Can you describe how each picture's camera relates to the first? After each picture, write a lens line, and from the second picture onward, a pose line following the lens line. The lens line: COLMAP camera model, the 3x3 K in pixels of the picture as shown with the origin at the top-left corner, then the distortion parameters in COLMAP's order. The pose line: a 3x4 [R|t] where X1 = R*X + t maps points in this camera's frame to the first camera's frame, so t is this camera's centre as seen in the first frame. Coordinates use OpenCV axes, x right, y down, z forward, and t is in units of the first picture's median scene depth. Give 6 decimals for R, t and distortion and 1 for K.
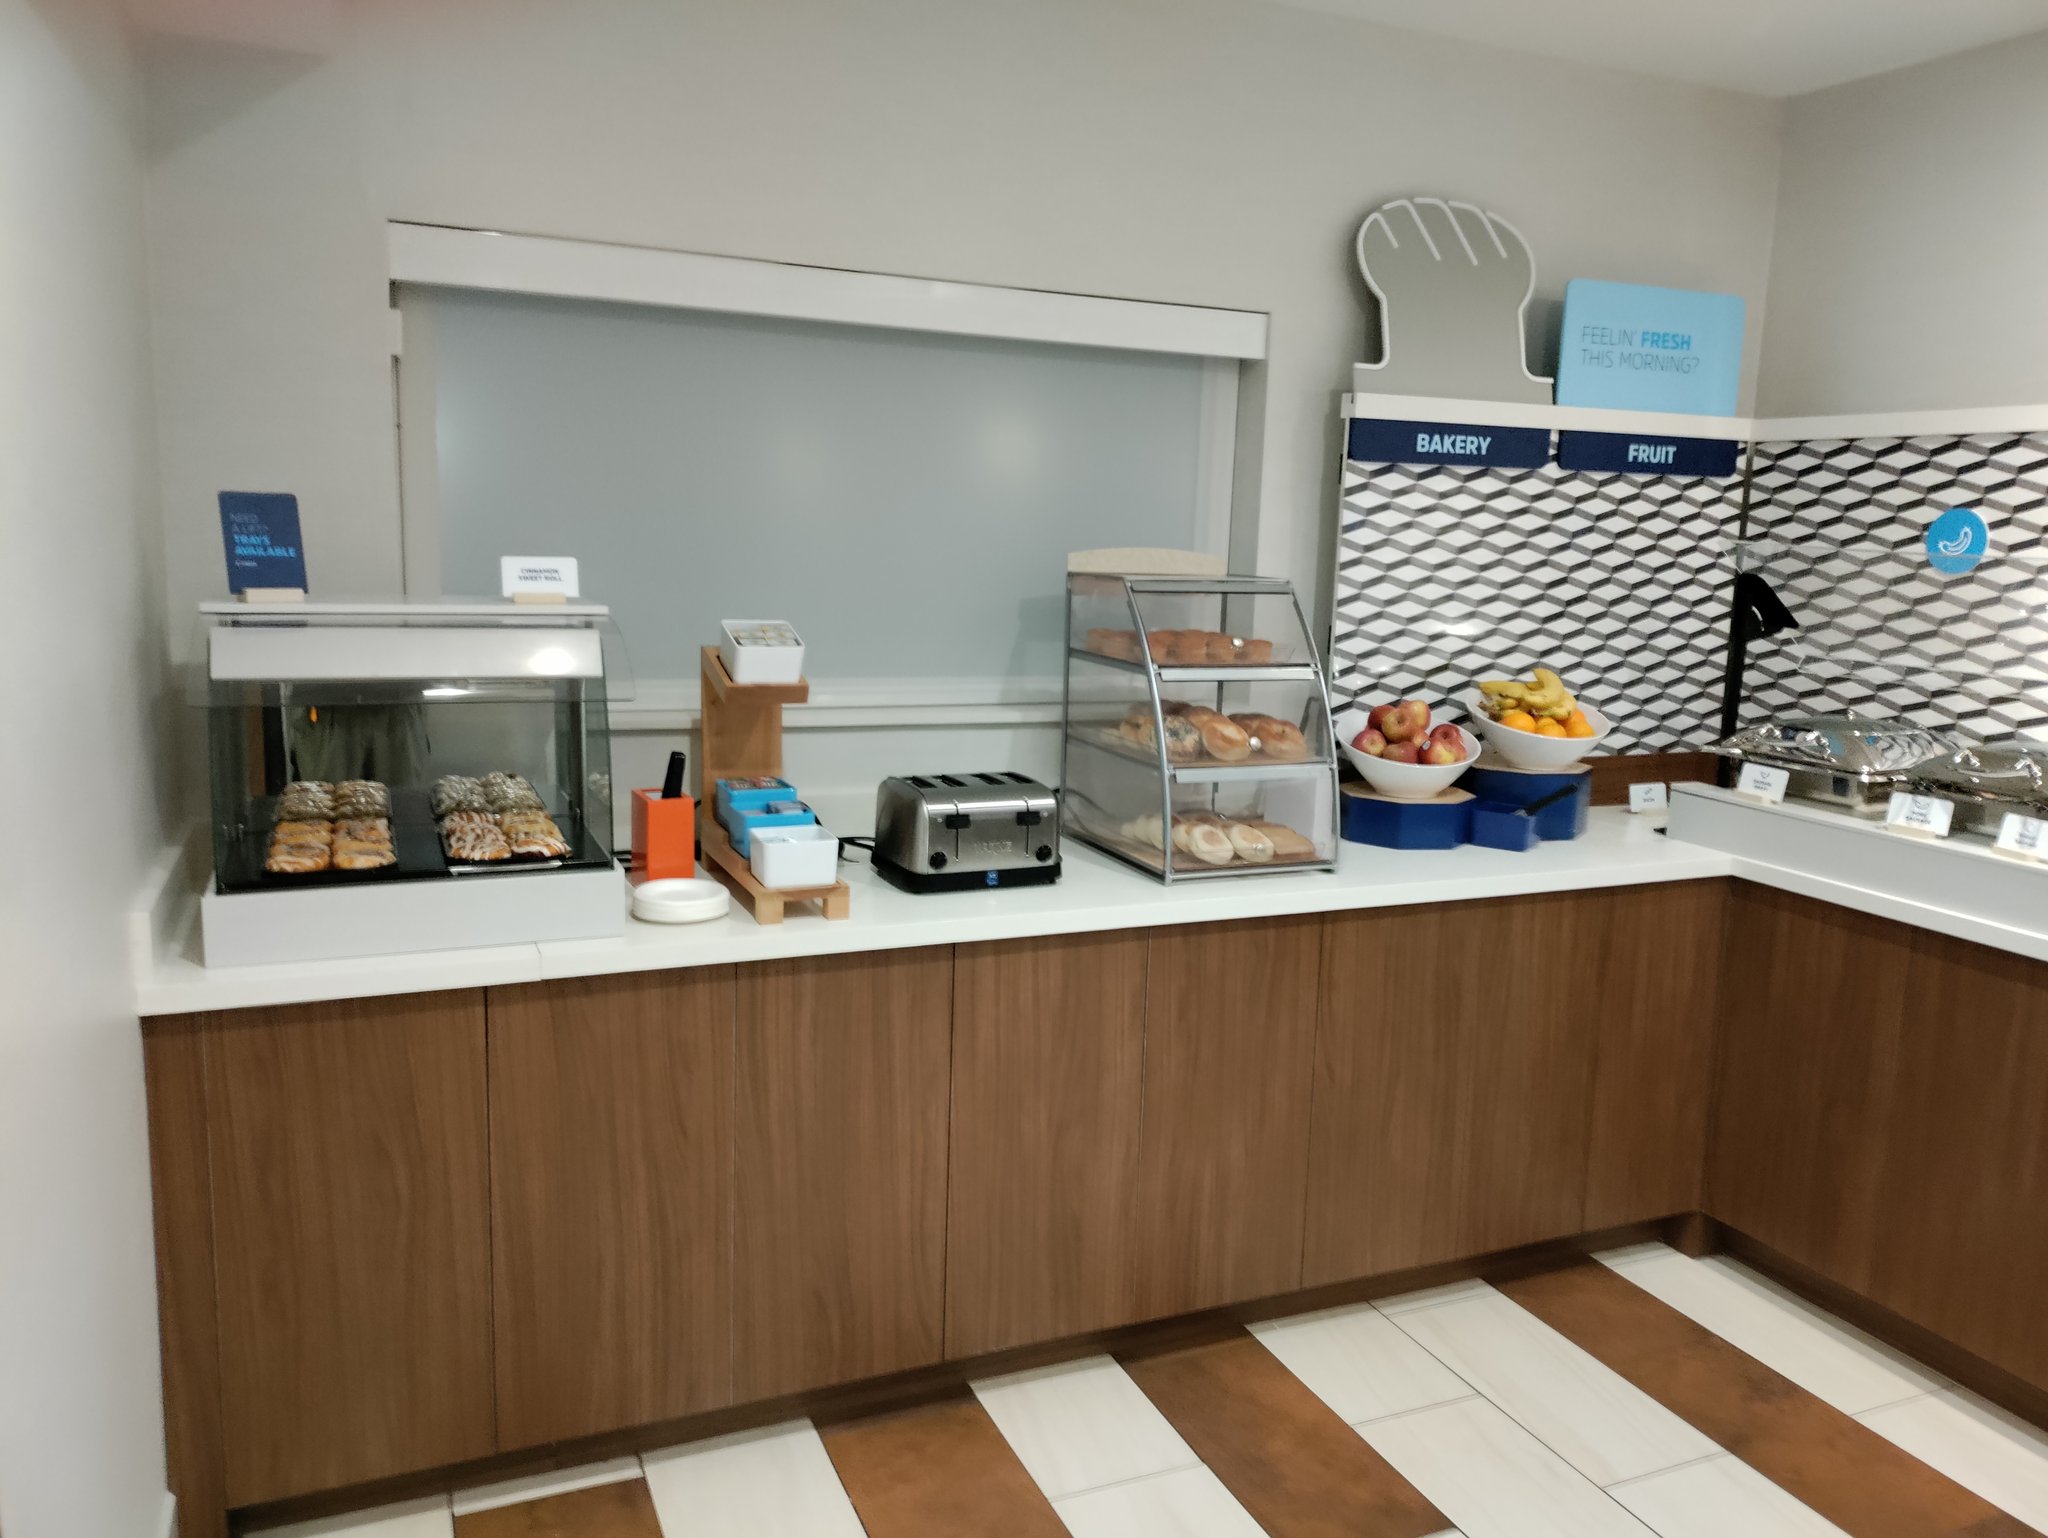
lens RADIAL K [[1505.1, 0, 1021.9], [0, 1505.1, 769.0], [0, 0, 1]] dist [0.050014, -0.065894]
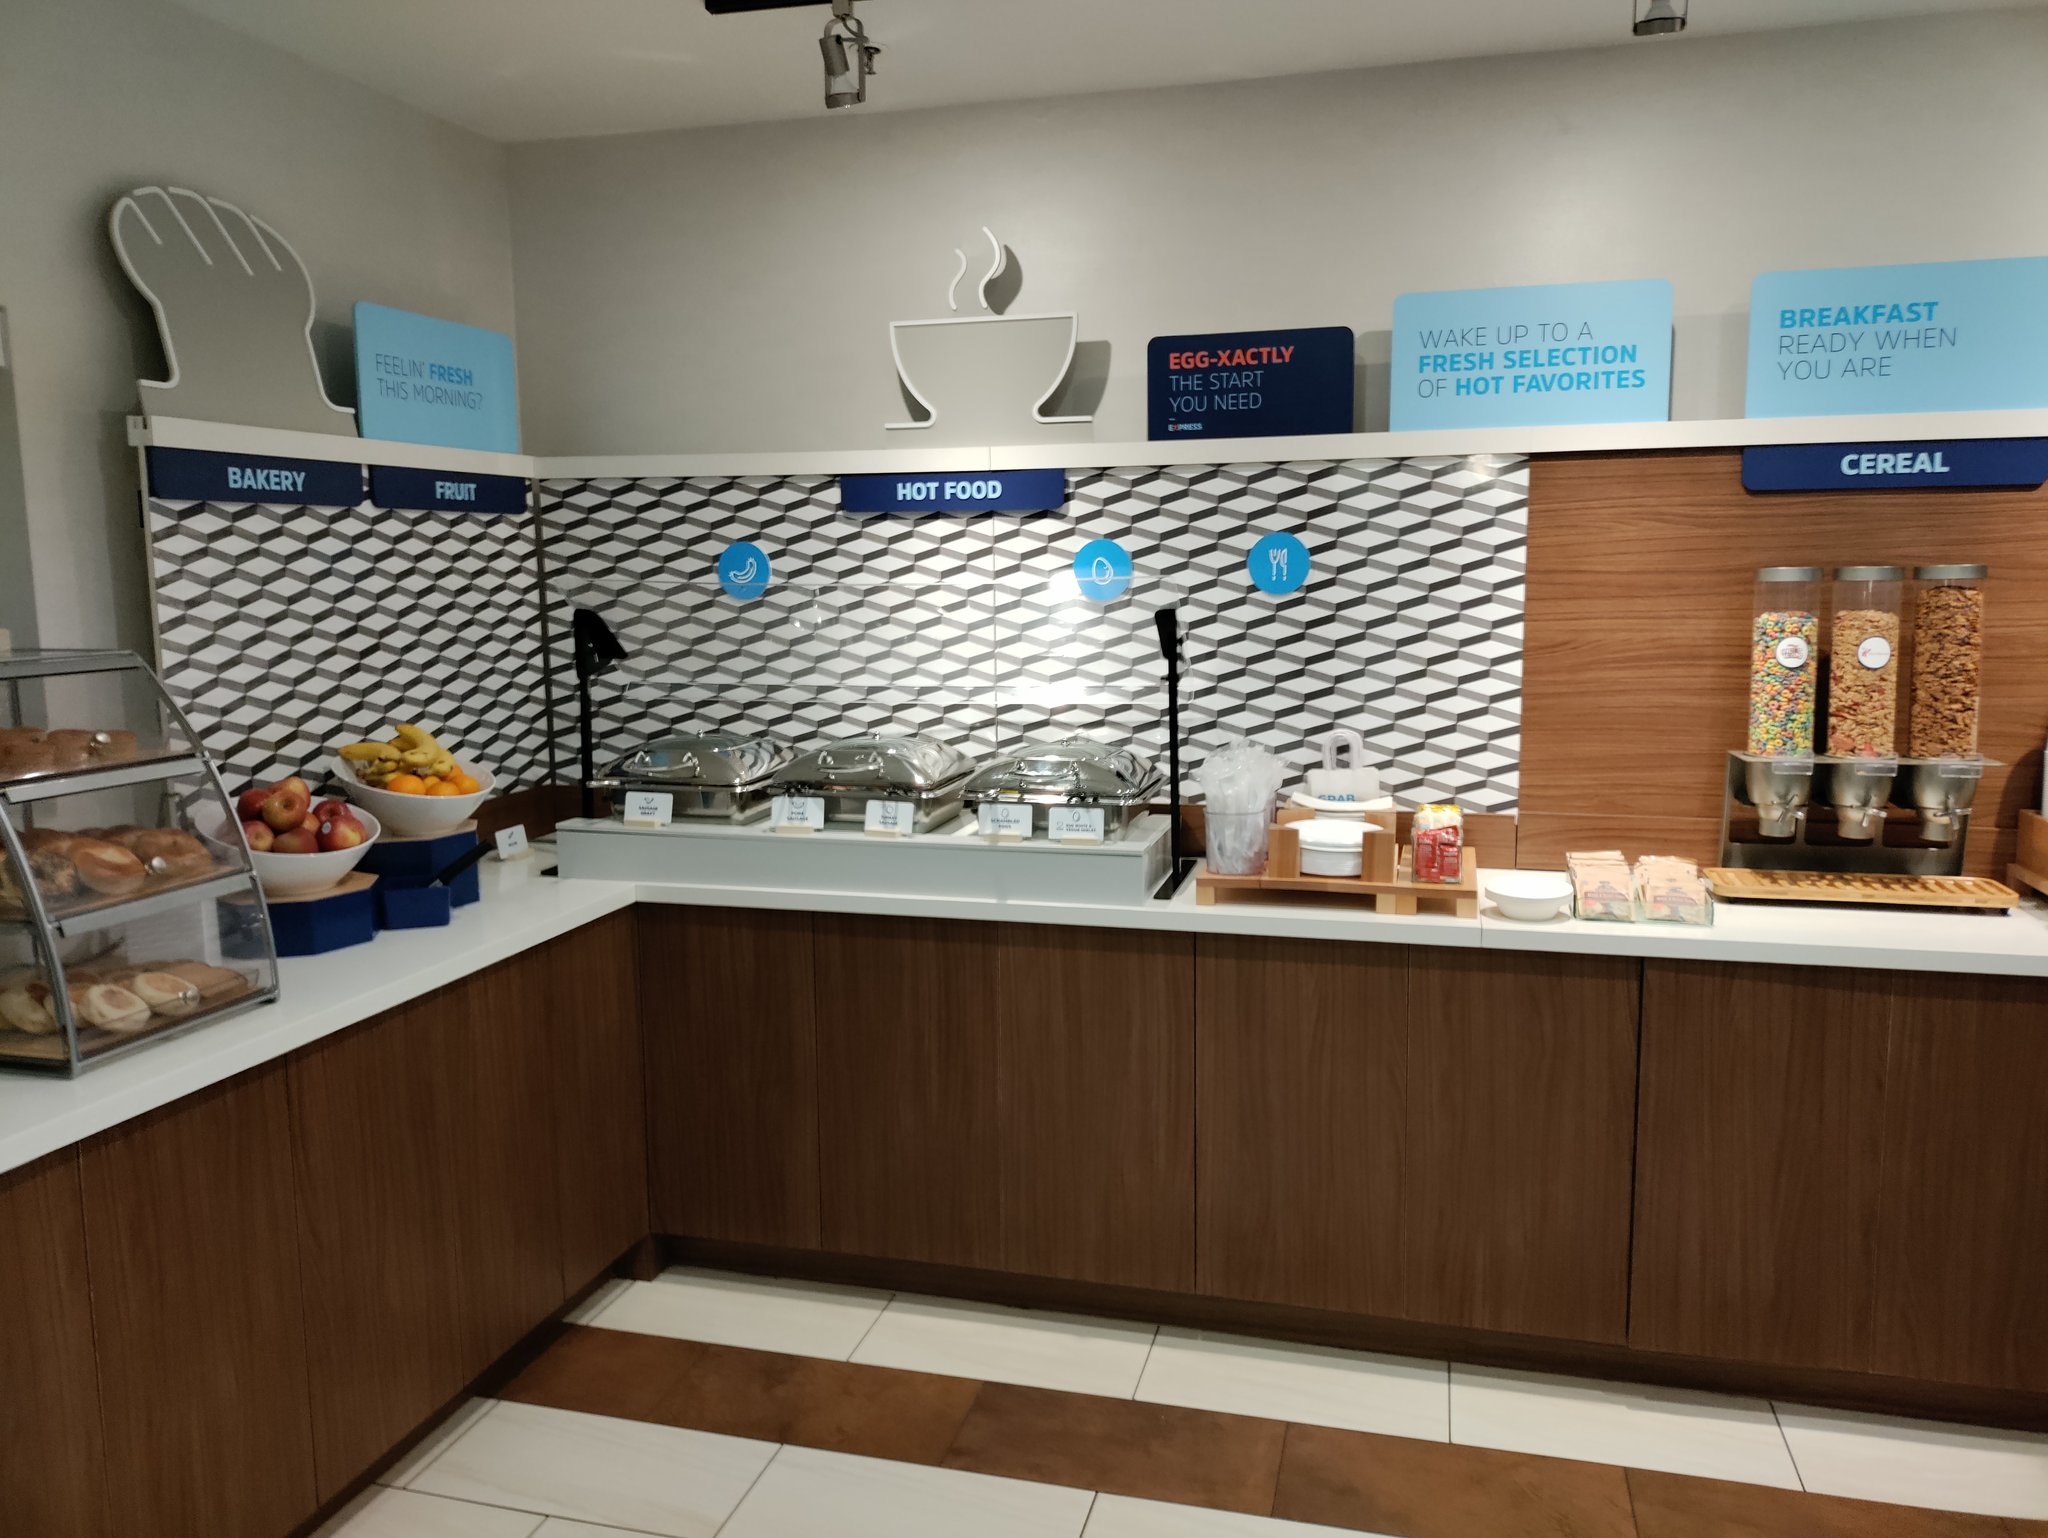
lens RADIAL K [[1505.1, 0, 1030.4], [0, 1505.1, 766.2], [0, 0, 1]] dist [0.050014, -0.065894]
pose [[0.624678, -0.140882, 0.768069, -0.134324], [0.157070, 0.986157, 0.053138, -0.032228], [-0.764923, 0.087447, 0.638159, 0.134003]]
